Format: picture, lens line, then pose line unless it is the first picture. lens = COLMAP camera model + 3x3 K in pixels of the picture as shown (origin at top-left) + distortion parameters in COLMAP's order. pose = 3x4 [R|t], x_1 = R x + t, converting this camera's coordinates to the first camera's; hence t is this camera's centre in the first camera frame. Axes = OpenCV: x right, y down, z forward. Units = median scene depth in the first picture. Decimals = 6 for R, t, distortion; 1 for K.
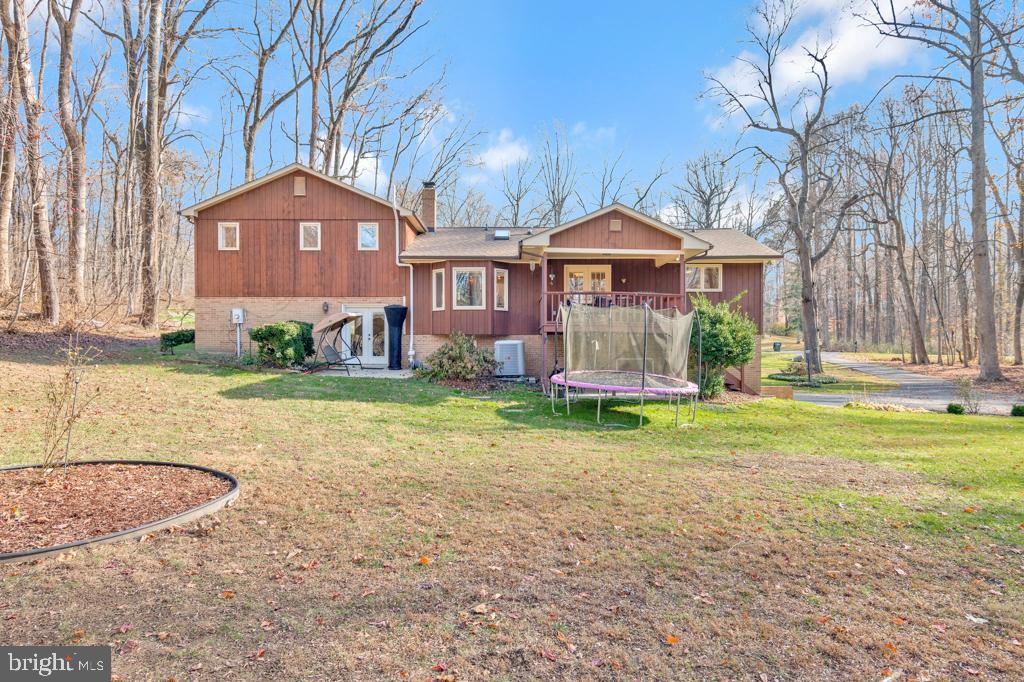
lens RADIAL K [[564.7, 0, 512.0], [0, 564.7, 341.0], [0, 0, 1]] dist [-0.001620, -0.000259]
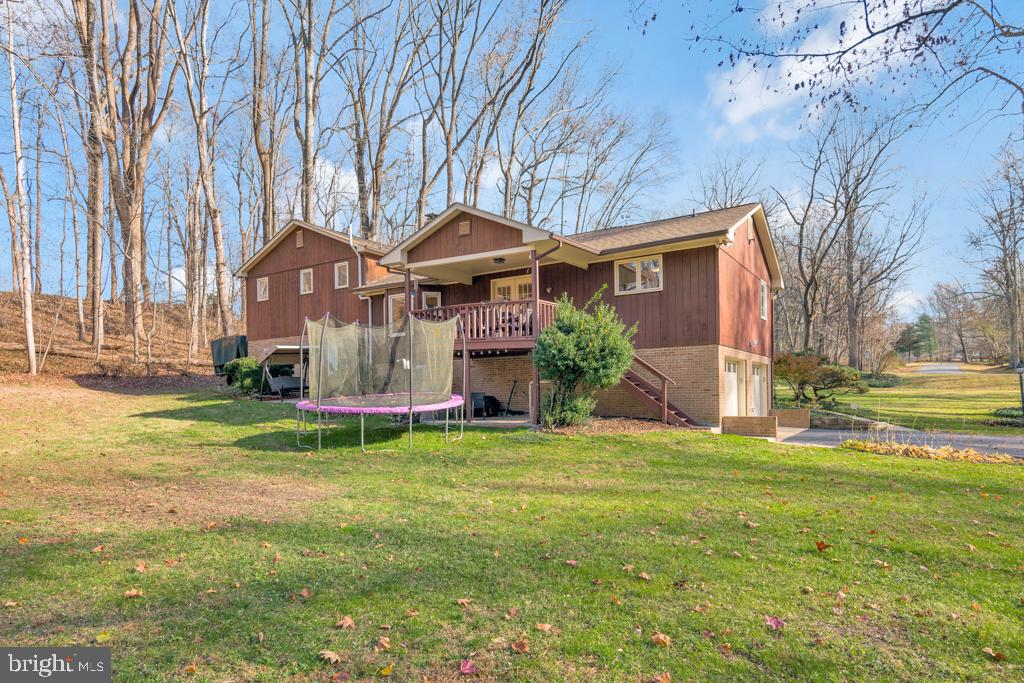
lens RADIAL K [[594.1, 0, 510.2], [0, 594.1, 397.8], [0, 0, 1]] dist [-0.035238, -0.000302]
pose [[0.843210, -0.010265, -0.537486, 0.630113], [0.016826, 0.999832, 0.007302, 0.048322], [0.537321, -0.015201, 0.843241, 0.210018]]
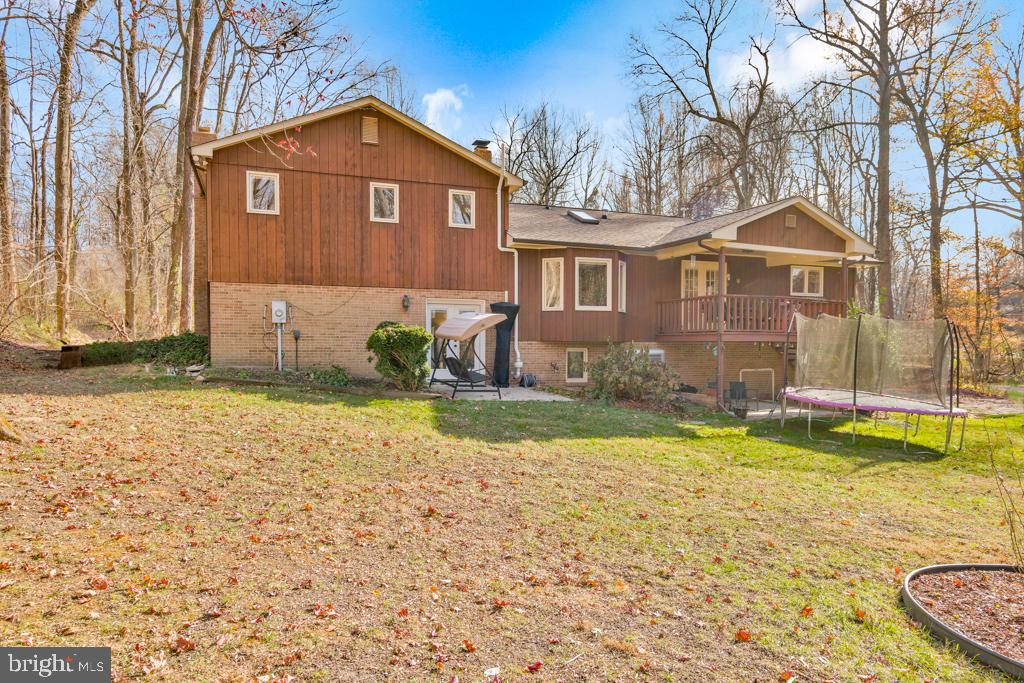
lens RADIAL K [[673.2, 0, 512.0], [0, 673.2, 341.5], [0, 0, 1]] dist [0.004942, 0.000374]
pose [[0.930417, 0.004014, 0.366481, -0.518839], [-0.006571, 0.999962, 0.005729, -0.015690], [-0.366444, -0.007739, 0.930408, 0.147564]]
